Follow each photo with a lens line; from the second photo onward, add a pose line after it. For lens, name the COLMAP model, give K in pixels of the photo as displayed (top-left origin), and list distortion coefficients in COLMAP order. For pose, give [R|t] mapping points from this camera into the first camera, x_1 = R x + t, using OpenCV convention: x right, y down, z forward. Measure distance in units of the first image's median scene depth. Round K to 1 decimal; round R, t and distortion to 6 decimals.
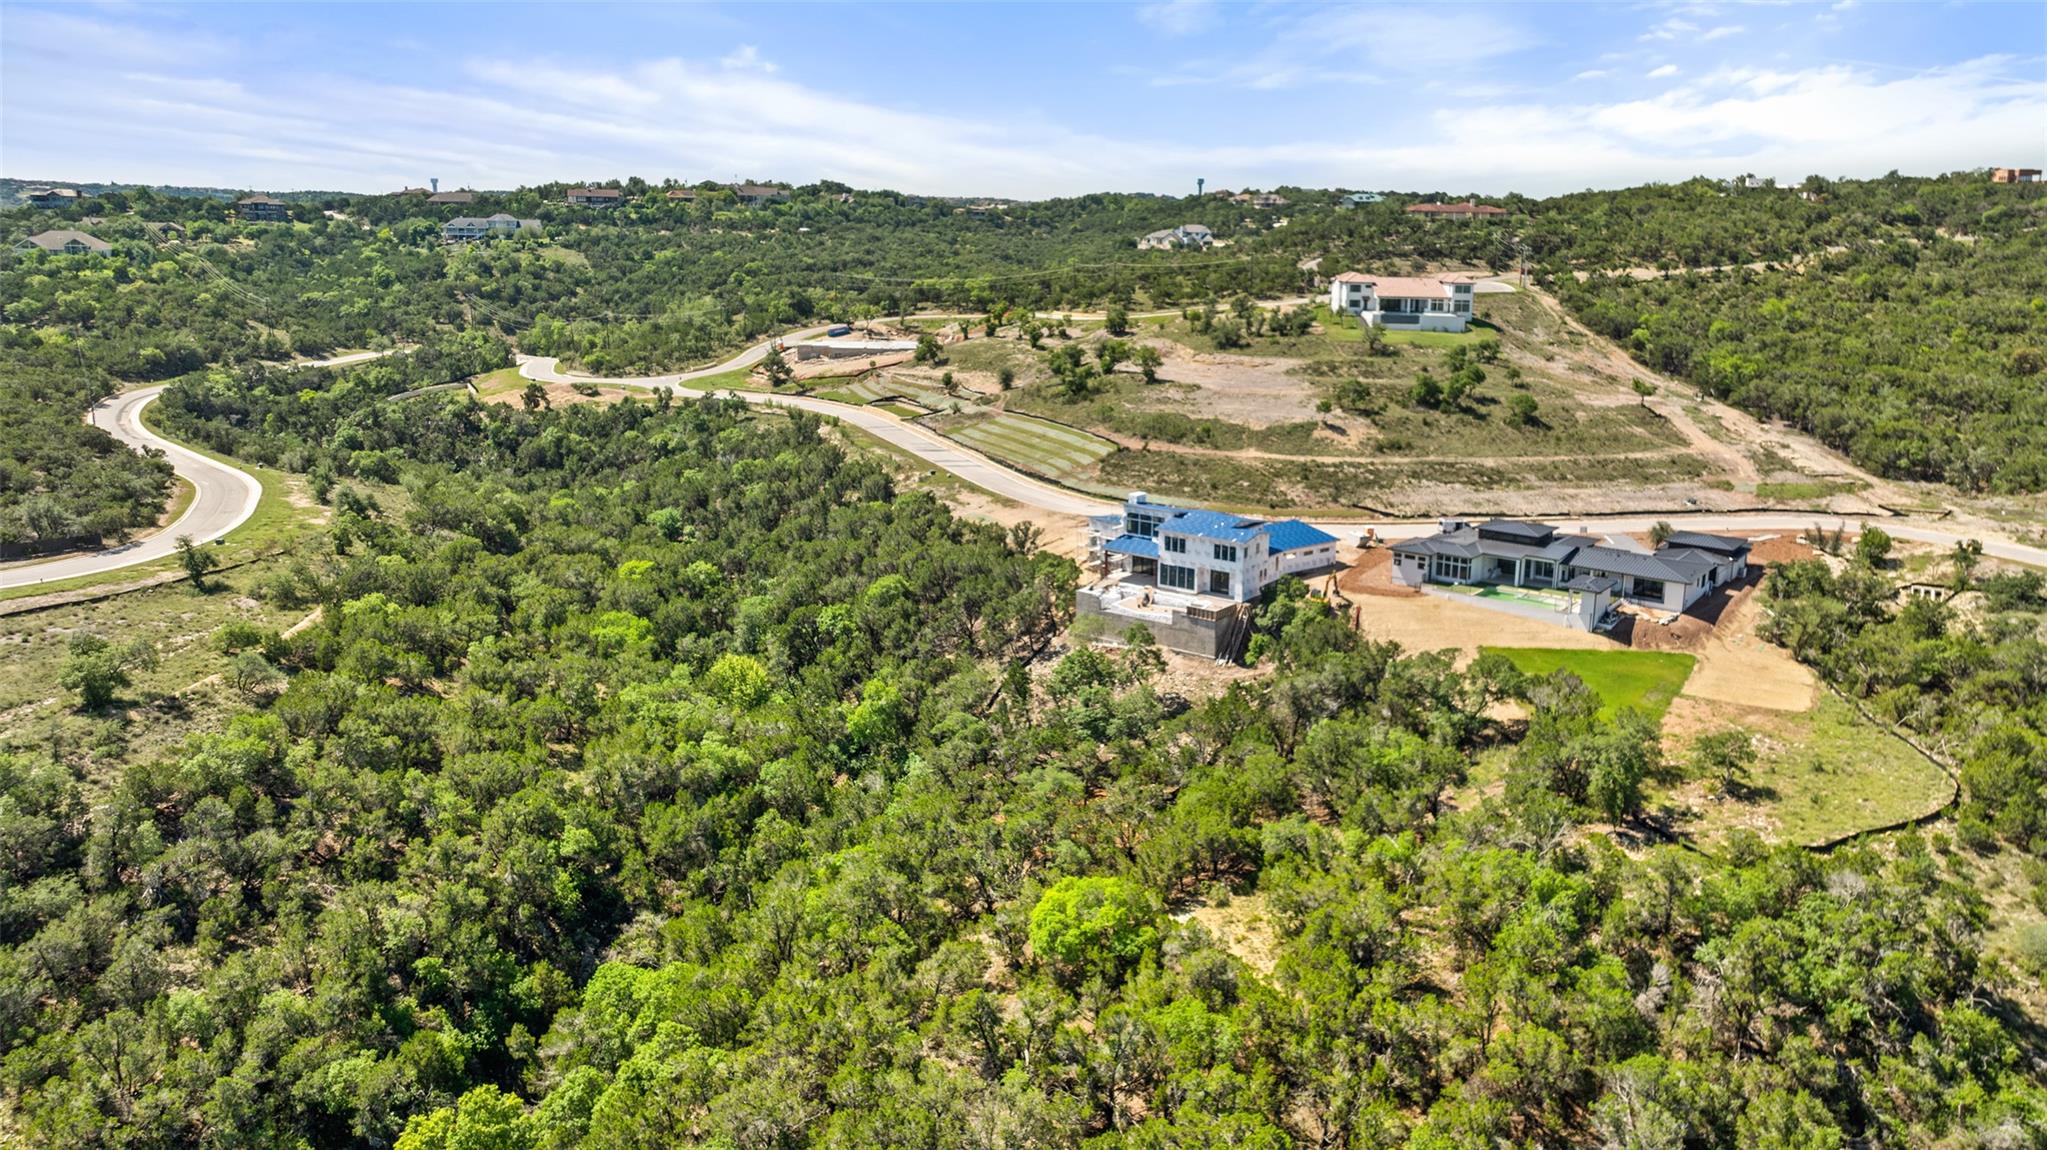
lens RADIAL K [[1461.6, 0, 1084.8], [0, 1461.6, 552.2], [0, 0, 1]] dist [-0.012063, 0.000826]
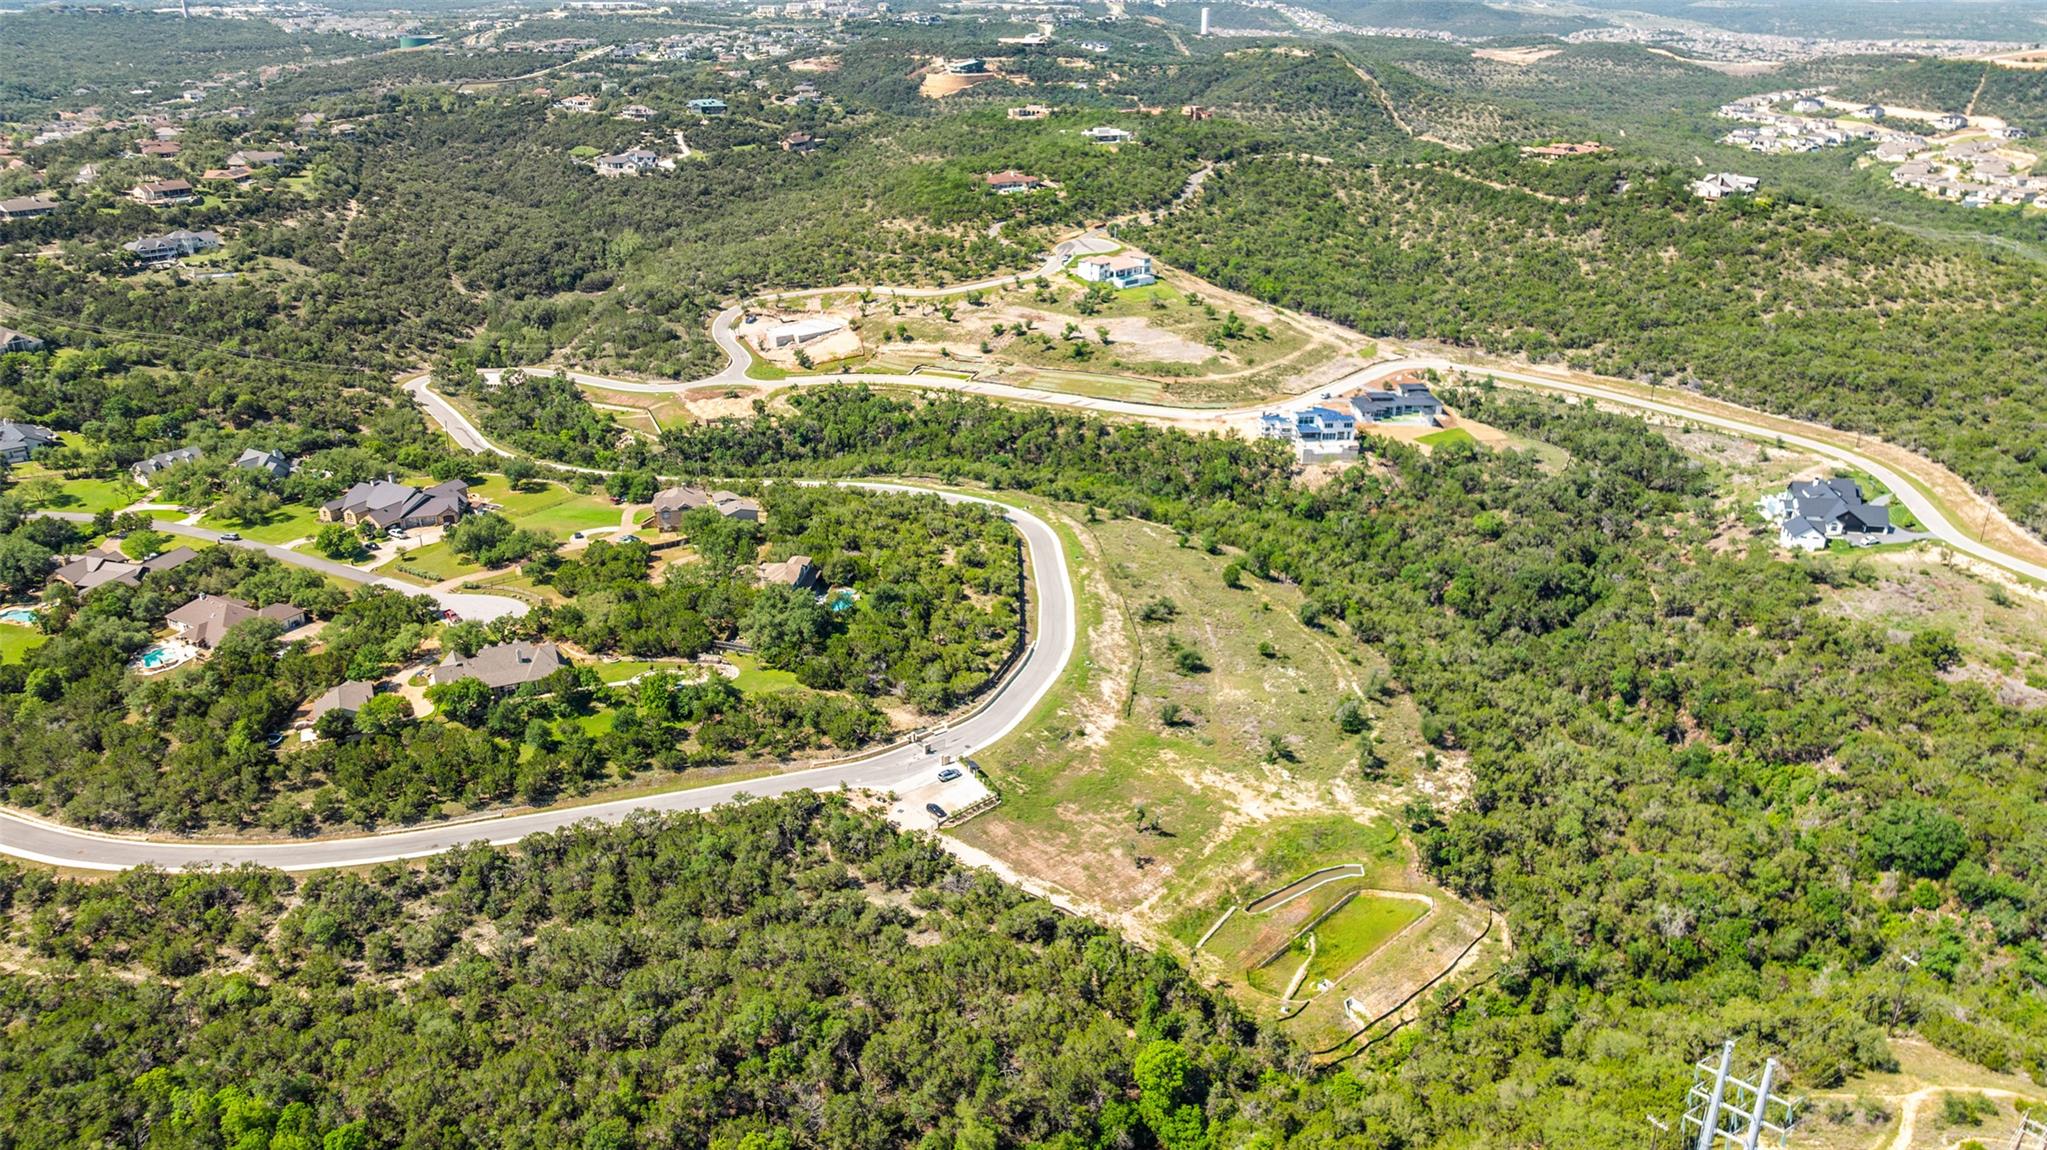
lens RADIAL K [[1464.5, 0, 1021.7], [0, 1464.5, 552.1], [0, 0, 1]] dist [-0.050863, 0.056338]
pose [[0.768299, -0.255881, 0.586720, -1.188226], [0.156985, 0.963952, 0.214831, -0.263306], [-0.620541, -0.072949, 0.780773, -0.492539]]
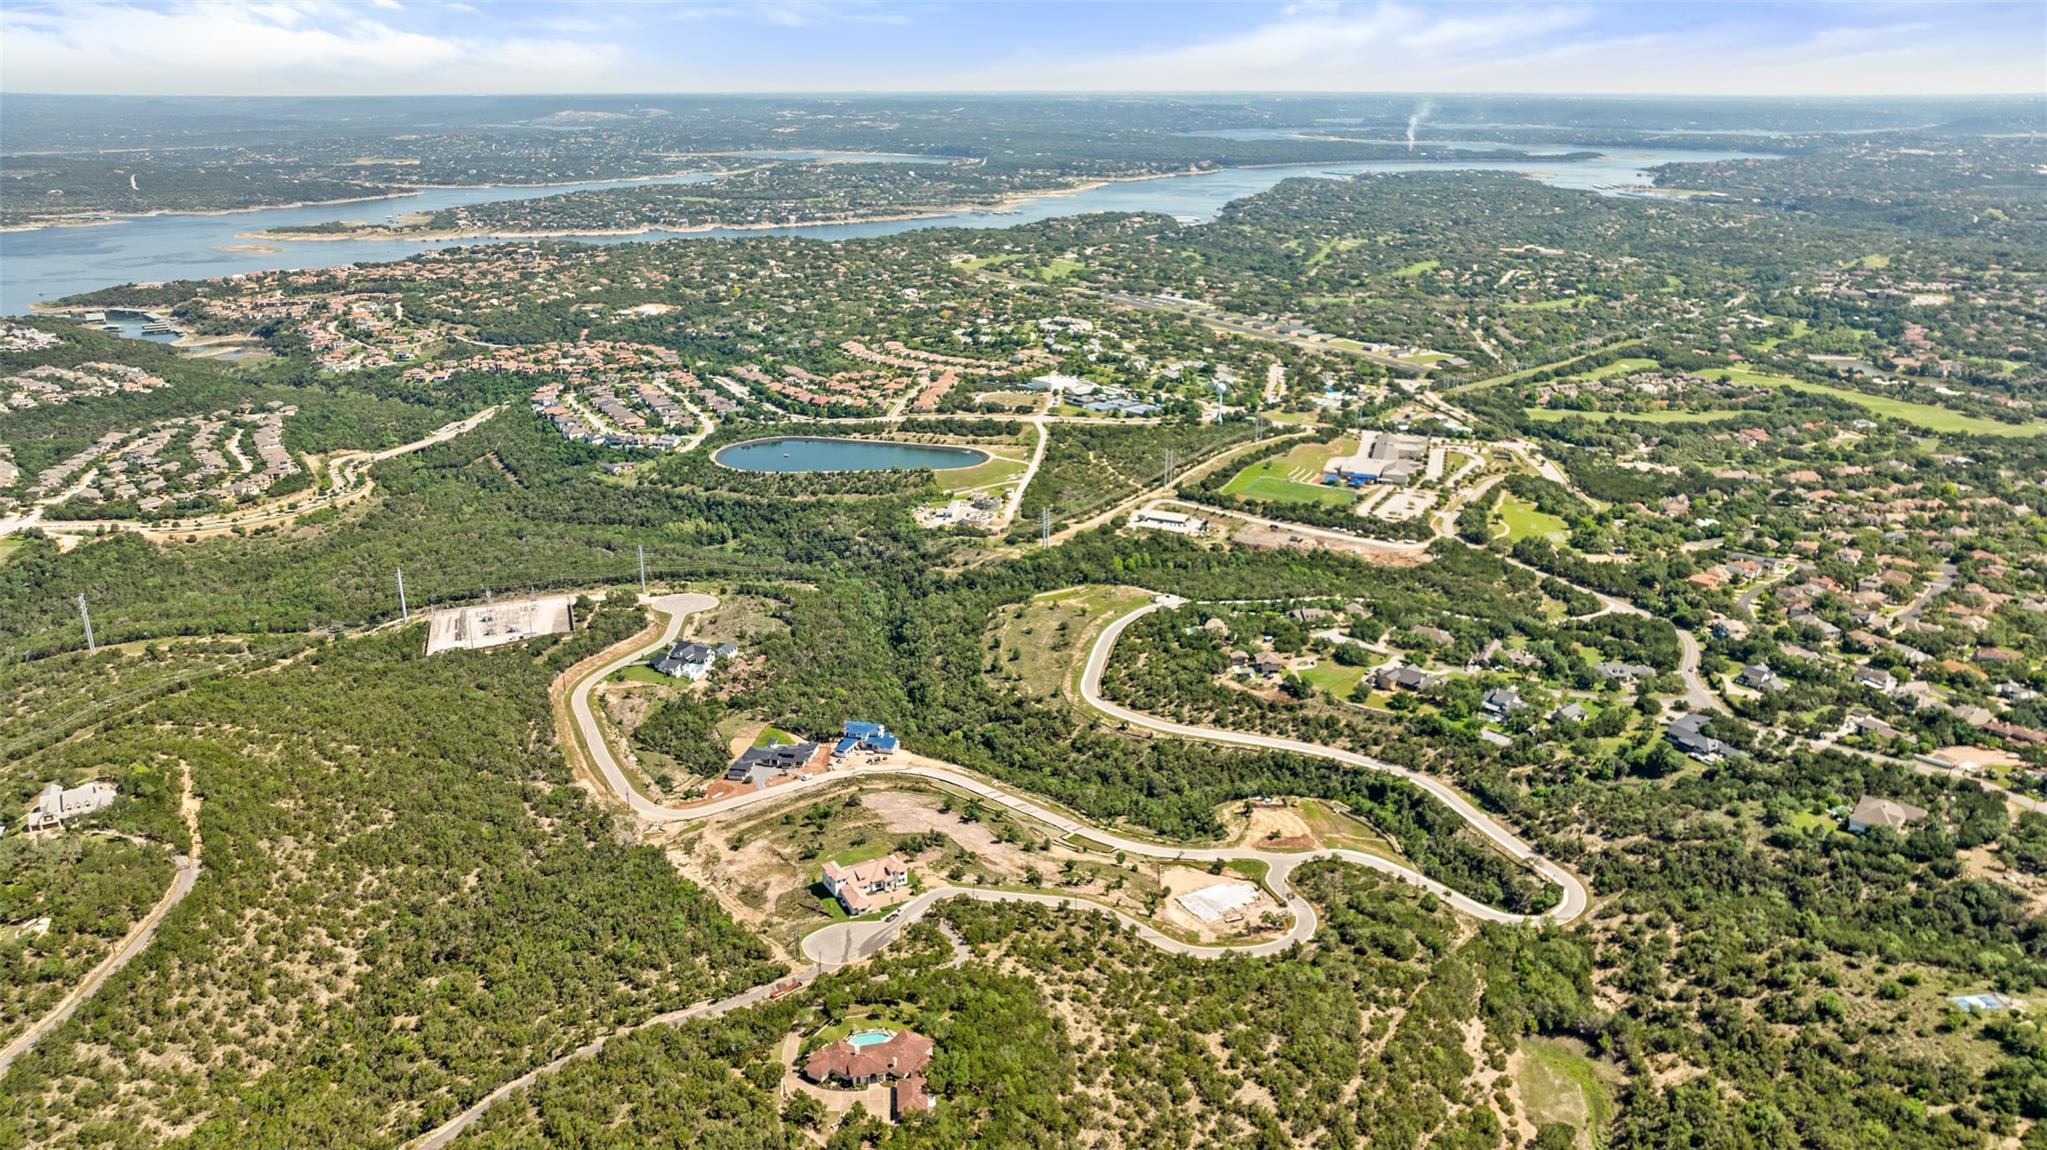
lens RADIAL K [[1439.8, 0, 1011.1], [0, 1439.8, 566.1], [0, 0, 1]] dist [-0.024630, 0.003867]
pose [[-0.903963, 0.114429, -0.412015, 0.758041], [-0.115822, 0.861991, 0.493515, -1.420937], [0.411626, 0.493840, -0.765955, 2.324014]]
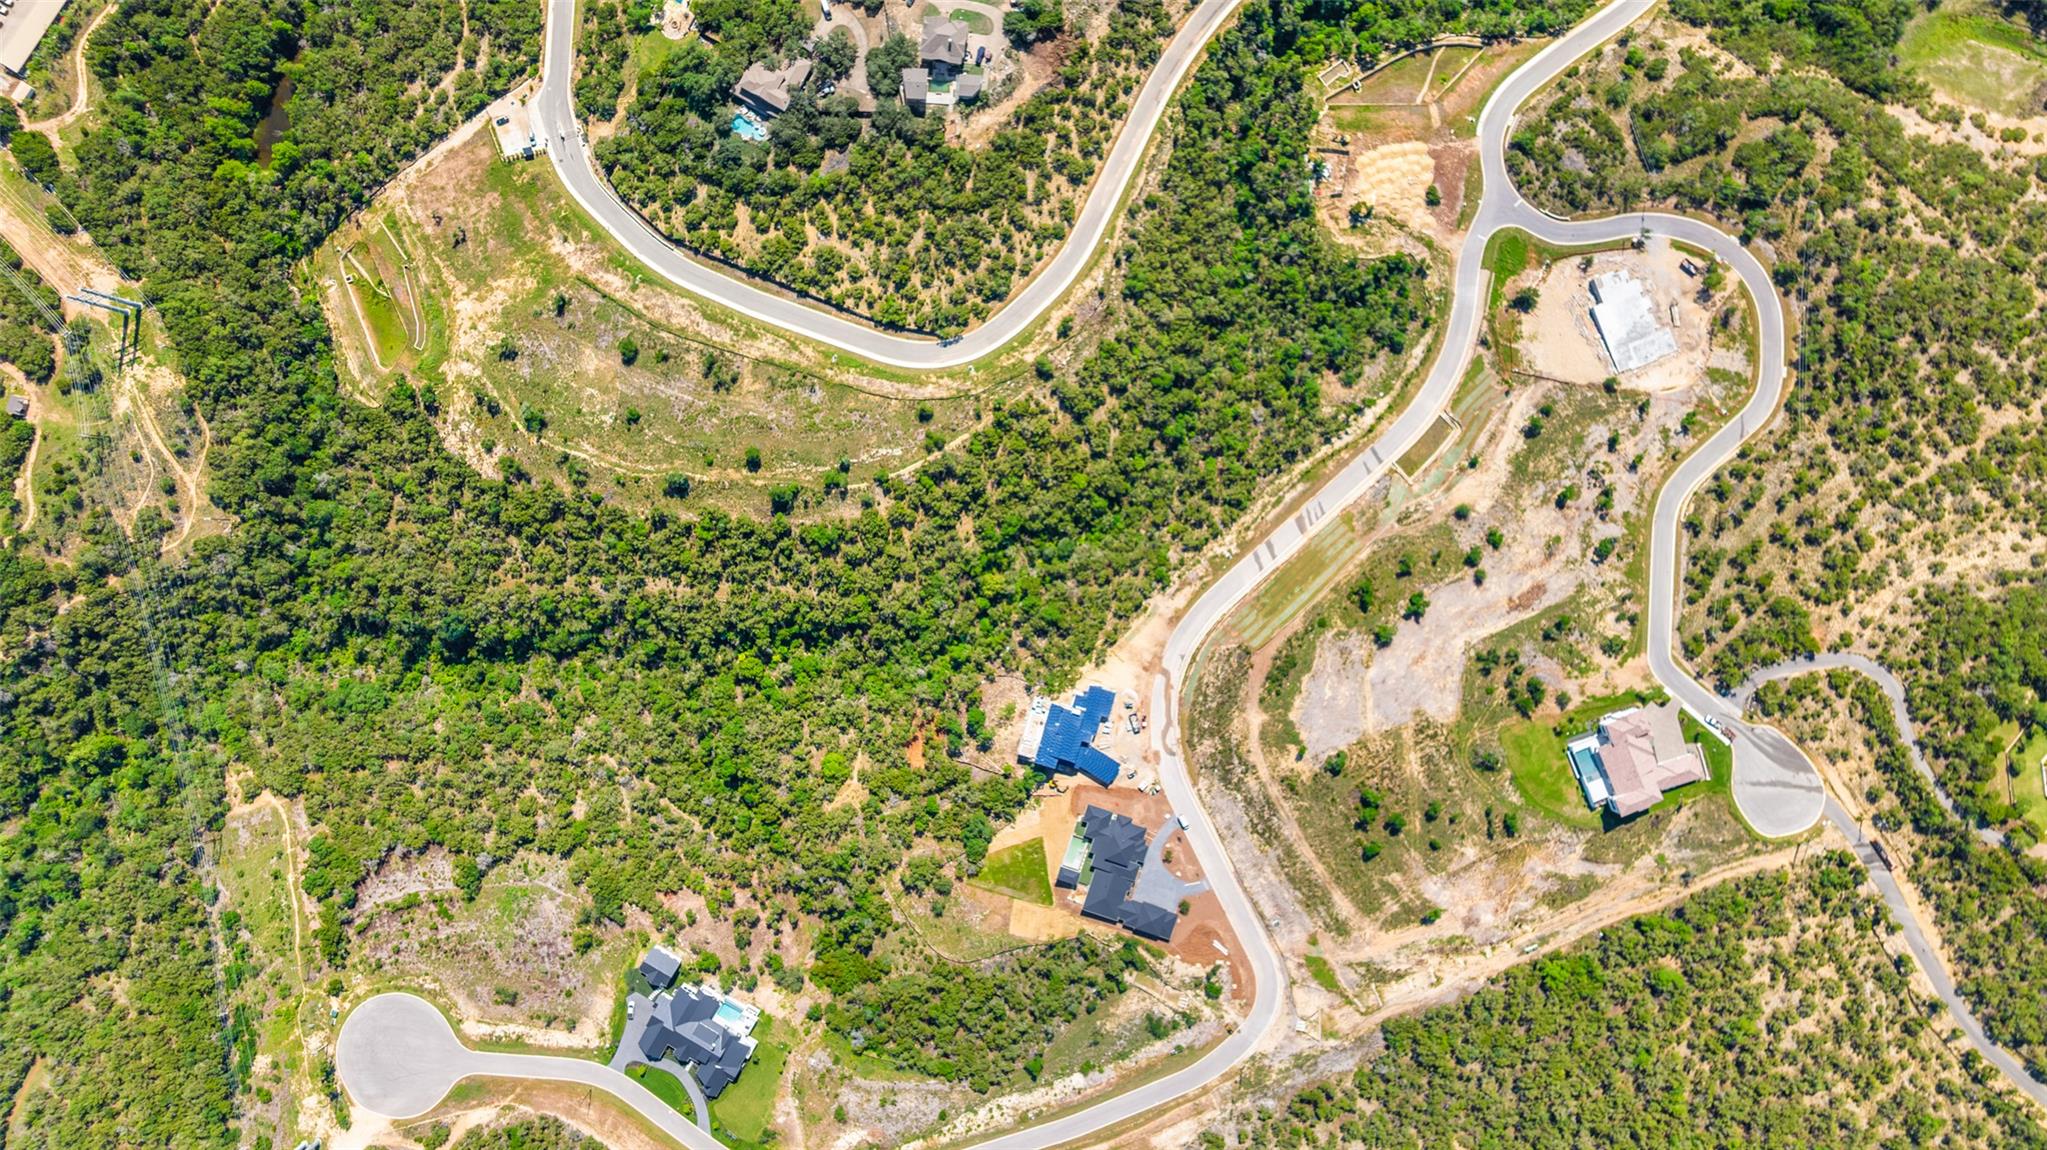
lens RADIAL K [[1464.5, 0, 1021.7], [0, 1464.5, 552.1], [0, 0, 1]] dist [-0.050863, 0.056338]
pose [[0.306214, 0.951792, -0.017998, -0.128797], [-0.203101, 0.083789, 0.975566, -1.502848], [0.930045, -0.295077, 0.218967, 0.247588]]
